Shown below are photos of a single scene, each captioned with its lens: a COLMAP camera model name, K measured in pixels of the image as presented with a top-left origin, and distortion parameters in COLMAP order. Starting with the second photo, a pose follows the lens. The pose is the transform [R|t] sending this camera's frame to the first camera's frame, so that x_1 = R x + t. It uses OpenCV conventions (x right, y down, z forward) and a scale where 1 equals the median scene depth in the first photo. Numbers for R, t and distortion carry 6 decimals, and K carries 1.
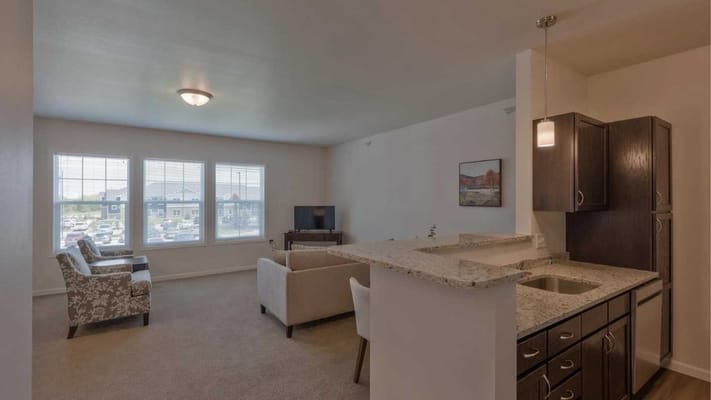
lens RADIAL K [[312.1, 0, 355.5], [0, 312.1, 200.0], [0, 0, 1]] dist [0.001290, 0.000060]
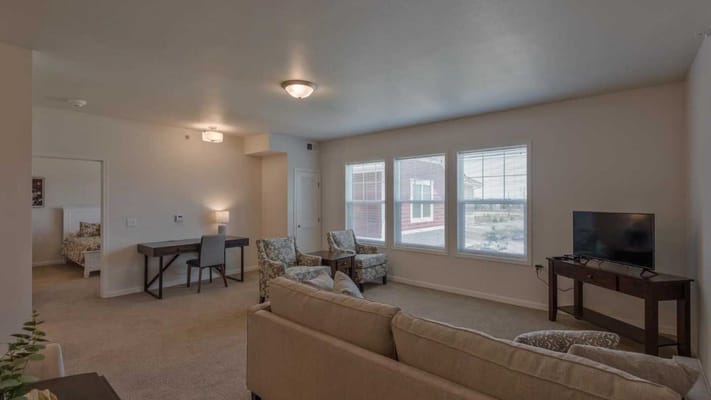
lens RADIAL K [[312.1, 0, 355.5], [0, 312.1, 200.0], [0, 0, 1]] dist [0.001290, 0.000060]
pose [[0.270771, 0.000541, -0.962644, 0.335127], [0.000710, 0.999999, 0.000762, 0.002179], [0.962643, -0.000890, 0.270771, 0.760960]]
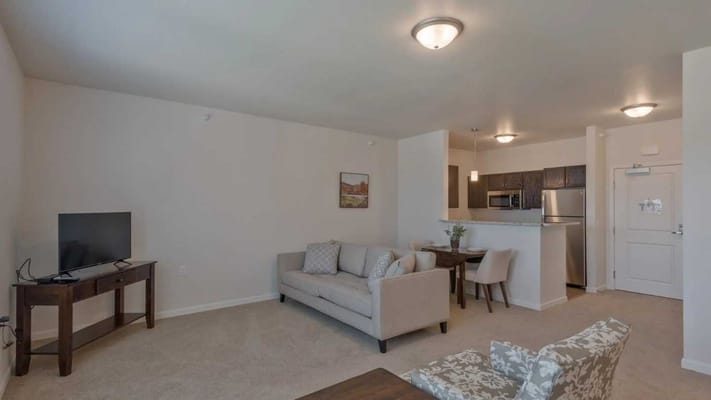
lens RADIAL K [[327.0, 0, 355.5], [0, 327.0, 200.0], [0, 0, 1]] dist [0.000812, 0.000090]
pose [[-0.017517, 0.014042, 0.999748, -0.942244], [-0.014505, 0.999793, -0.014296, 0.006670], [-0.999741, -0.014751, -0.017310, 0.974043]]
